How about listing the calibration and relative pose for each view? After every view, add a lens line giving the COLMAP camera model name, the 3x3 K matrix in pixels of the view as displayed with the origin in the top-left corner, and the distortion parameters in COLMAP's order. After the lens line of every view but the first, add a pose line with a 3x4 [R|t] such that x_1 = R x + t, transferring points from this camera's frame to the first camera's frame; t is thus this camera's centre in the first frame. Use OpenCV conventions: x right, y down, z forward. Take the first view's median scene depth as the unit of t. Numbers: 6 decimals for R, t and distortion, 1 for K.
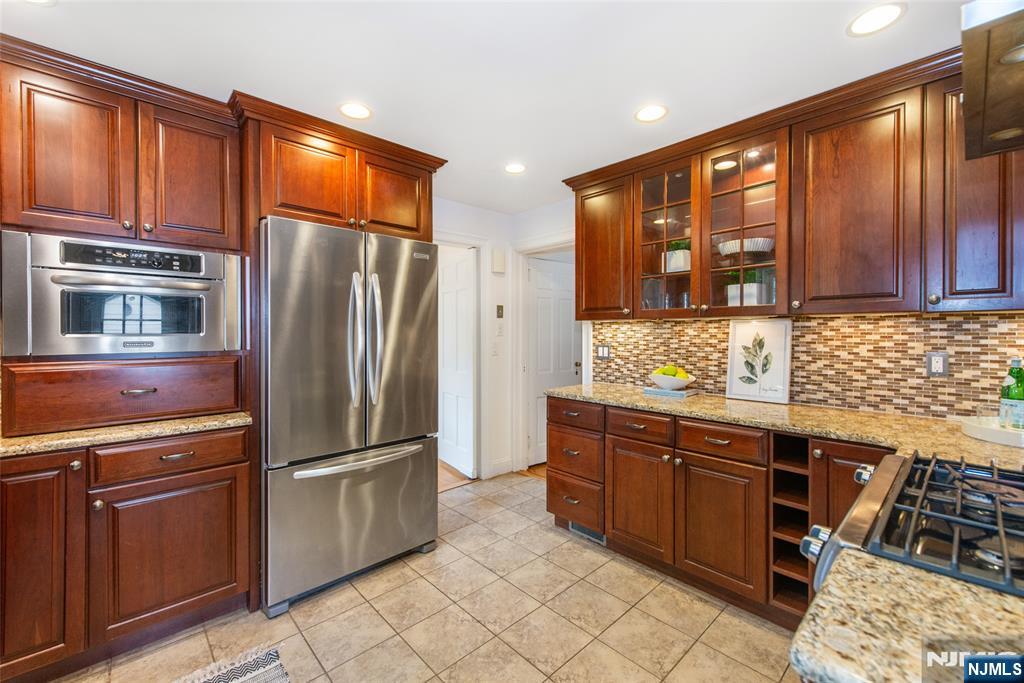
lens RADIAL K [[417.2, 0, 514.1], [0, 417.2, 341.9], [0, 0, 1]] dist [0.032562, -0.009439]
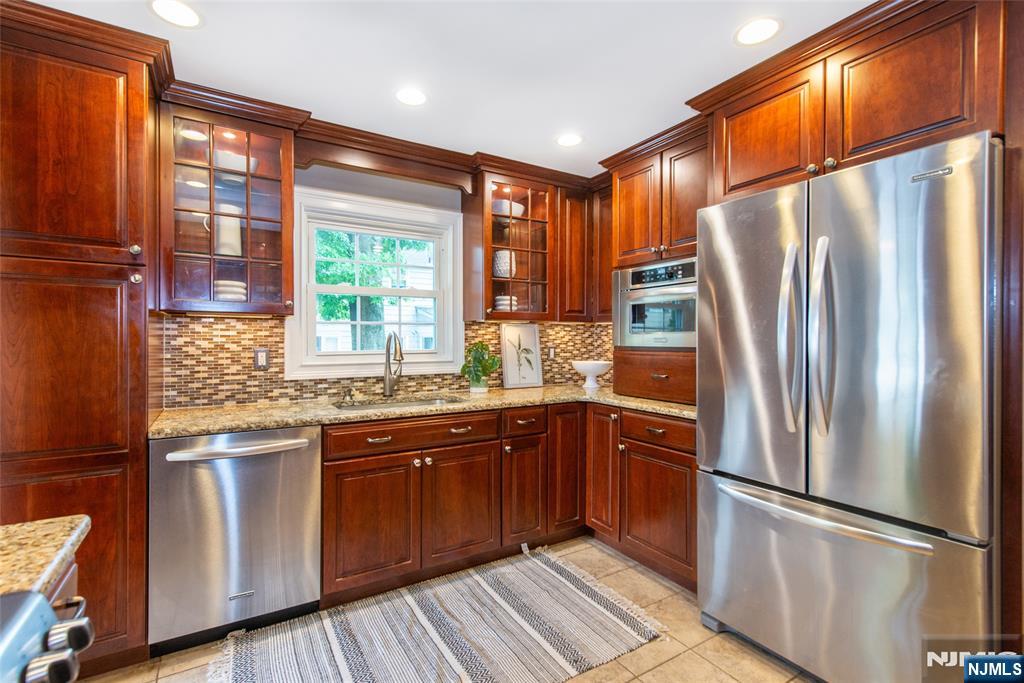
lens RADIAL K [[461.8, 0, 512.0], [0, 461.8, 341.5], [0, 0, 1]] dist [0.020347, -0.000939]
pose [[-0.199667, 0.005978, -0.979846, 0.623635], [-0.017934, 0.999792, 0.009754, 0.005265], [0.979700, 0.019520, -0.199518, 0.878708]]
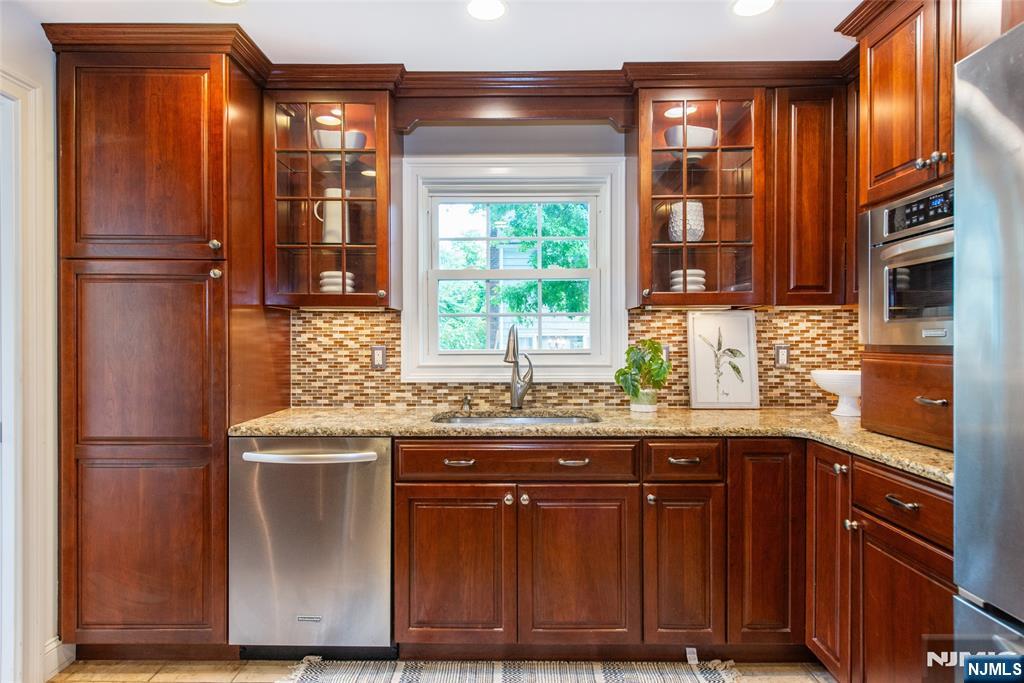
lens RADIAL K [[584.5, 0, 511.5], [0, 584.5, 344.1], [0, 0, 1]] dist [0.037338, -0.017686]
pose [[-0.681447, 0.008421, -0.731819, 0.291279], [-0.010879, 0.999707, 0.021634, 0.011456], [0.731787, 0.022703, -0.681155, 1.206351]]
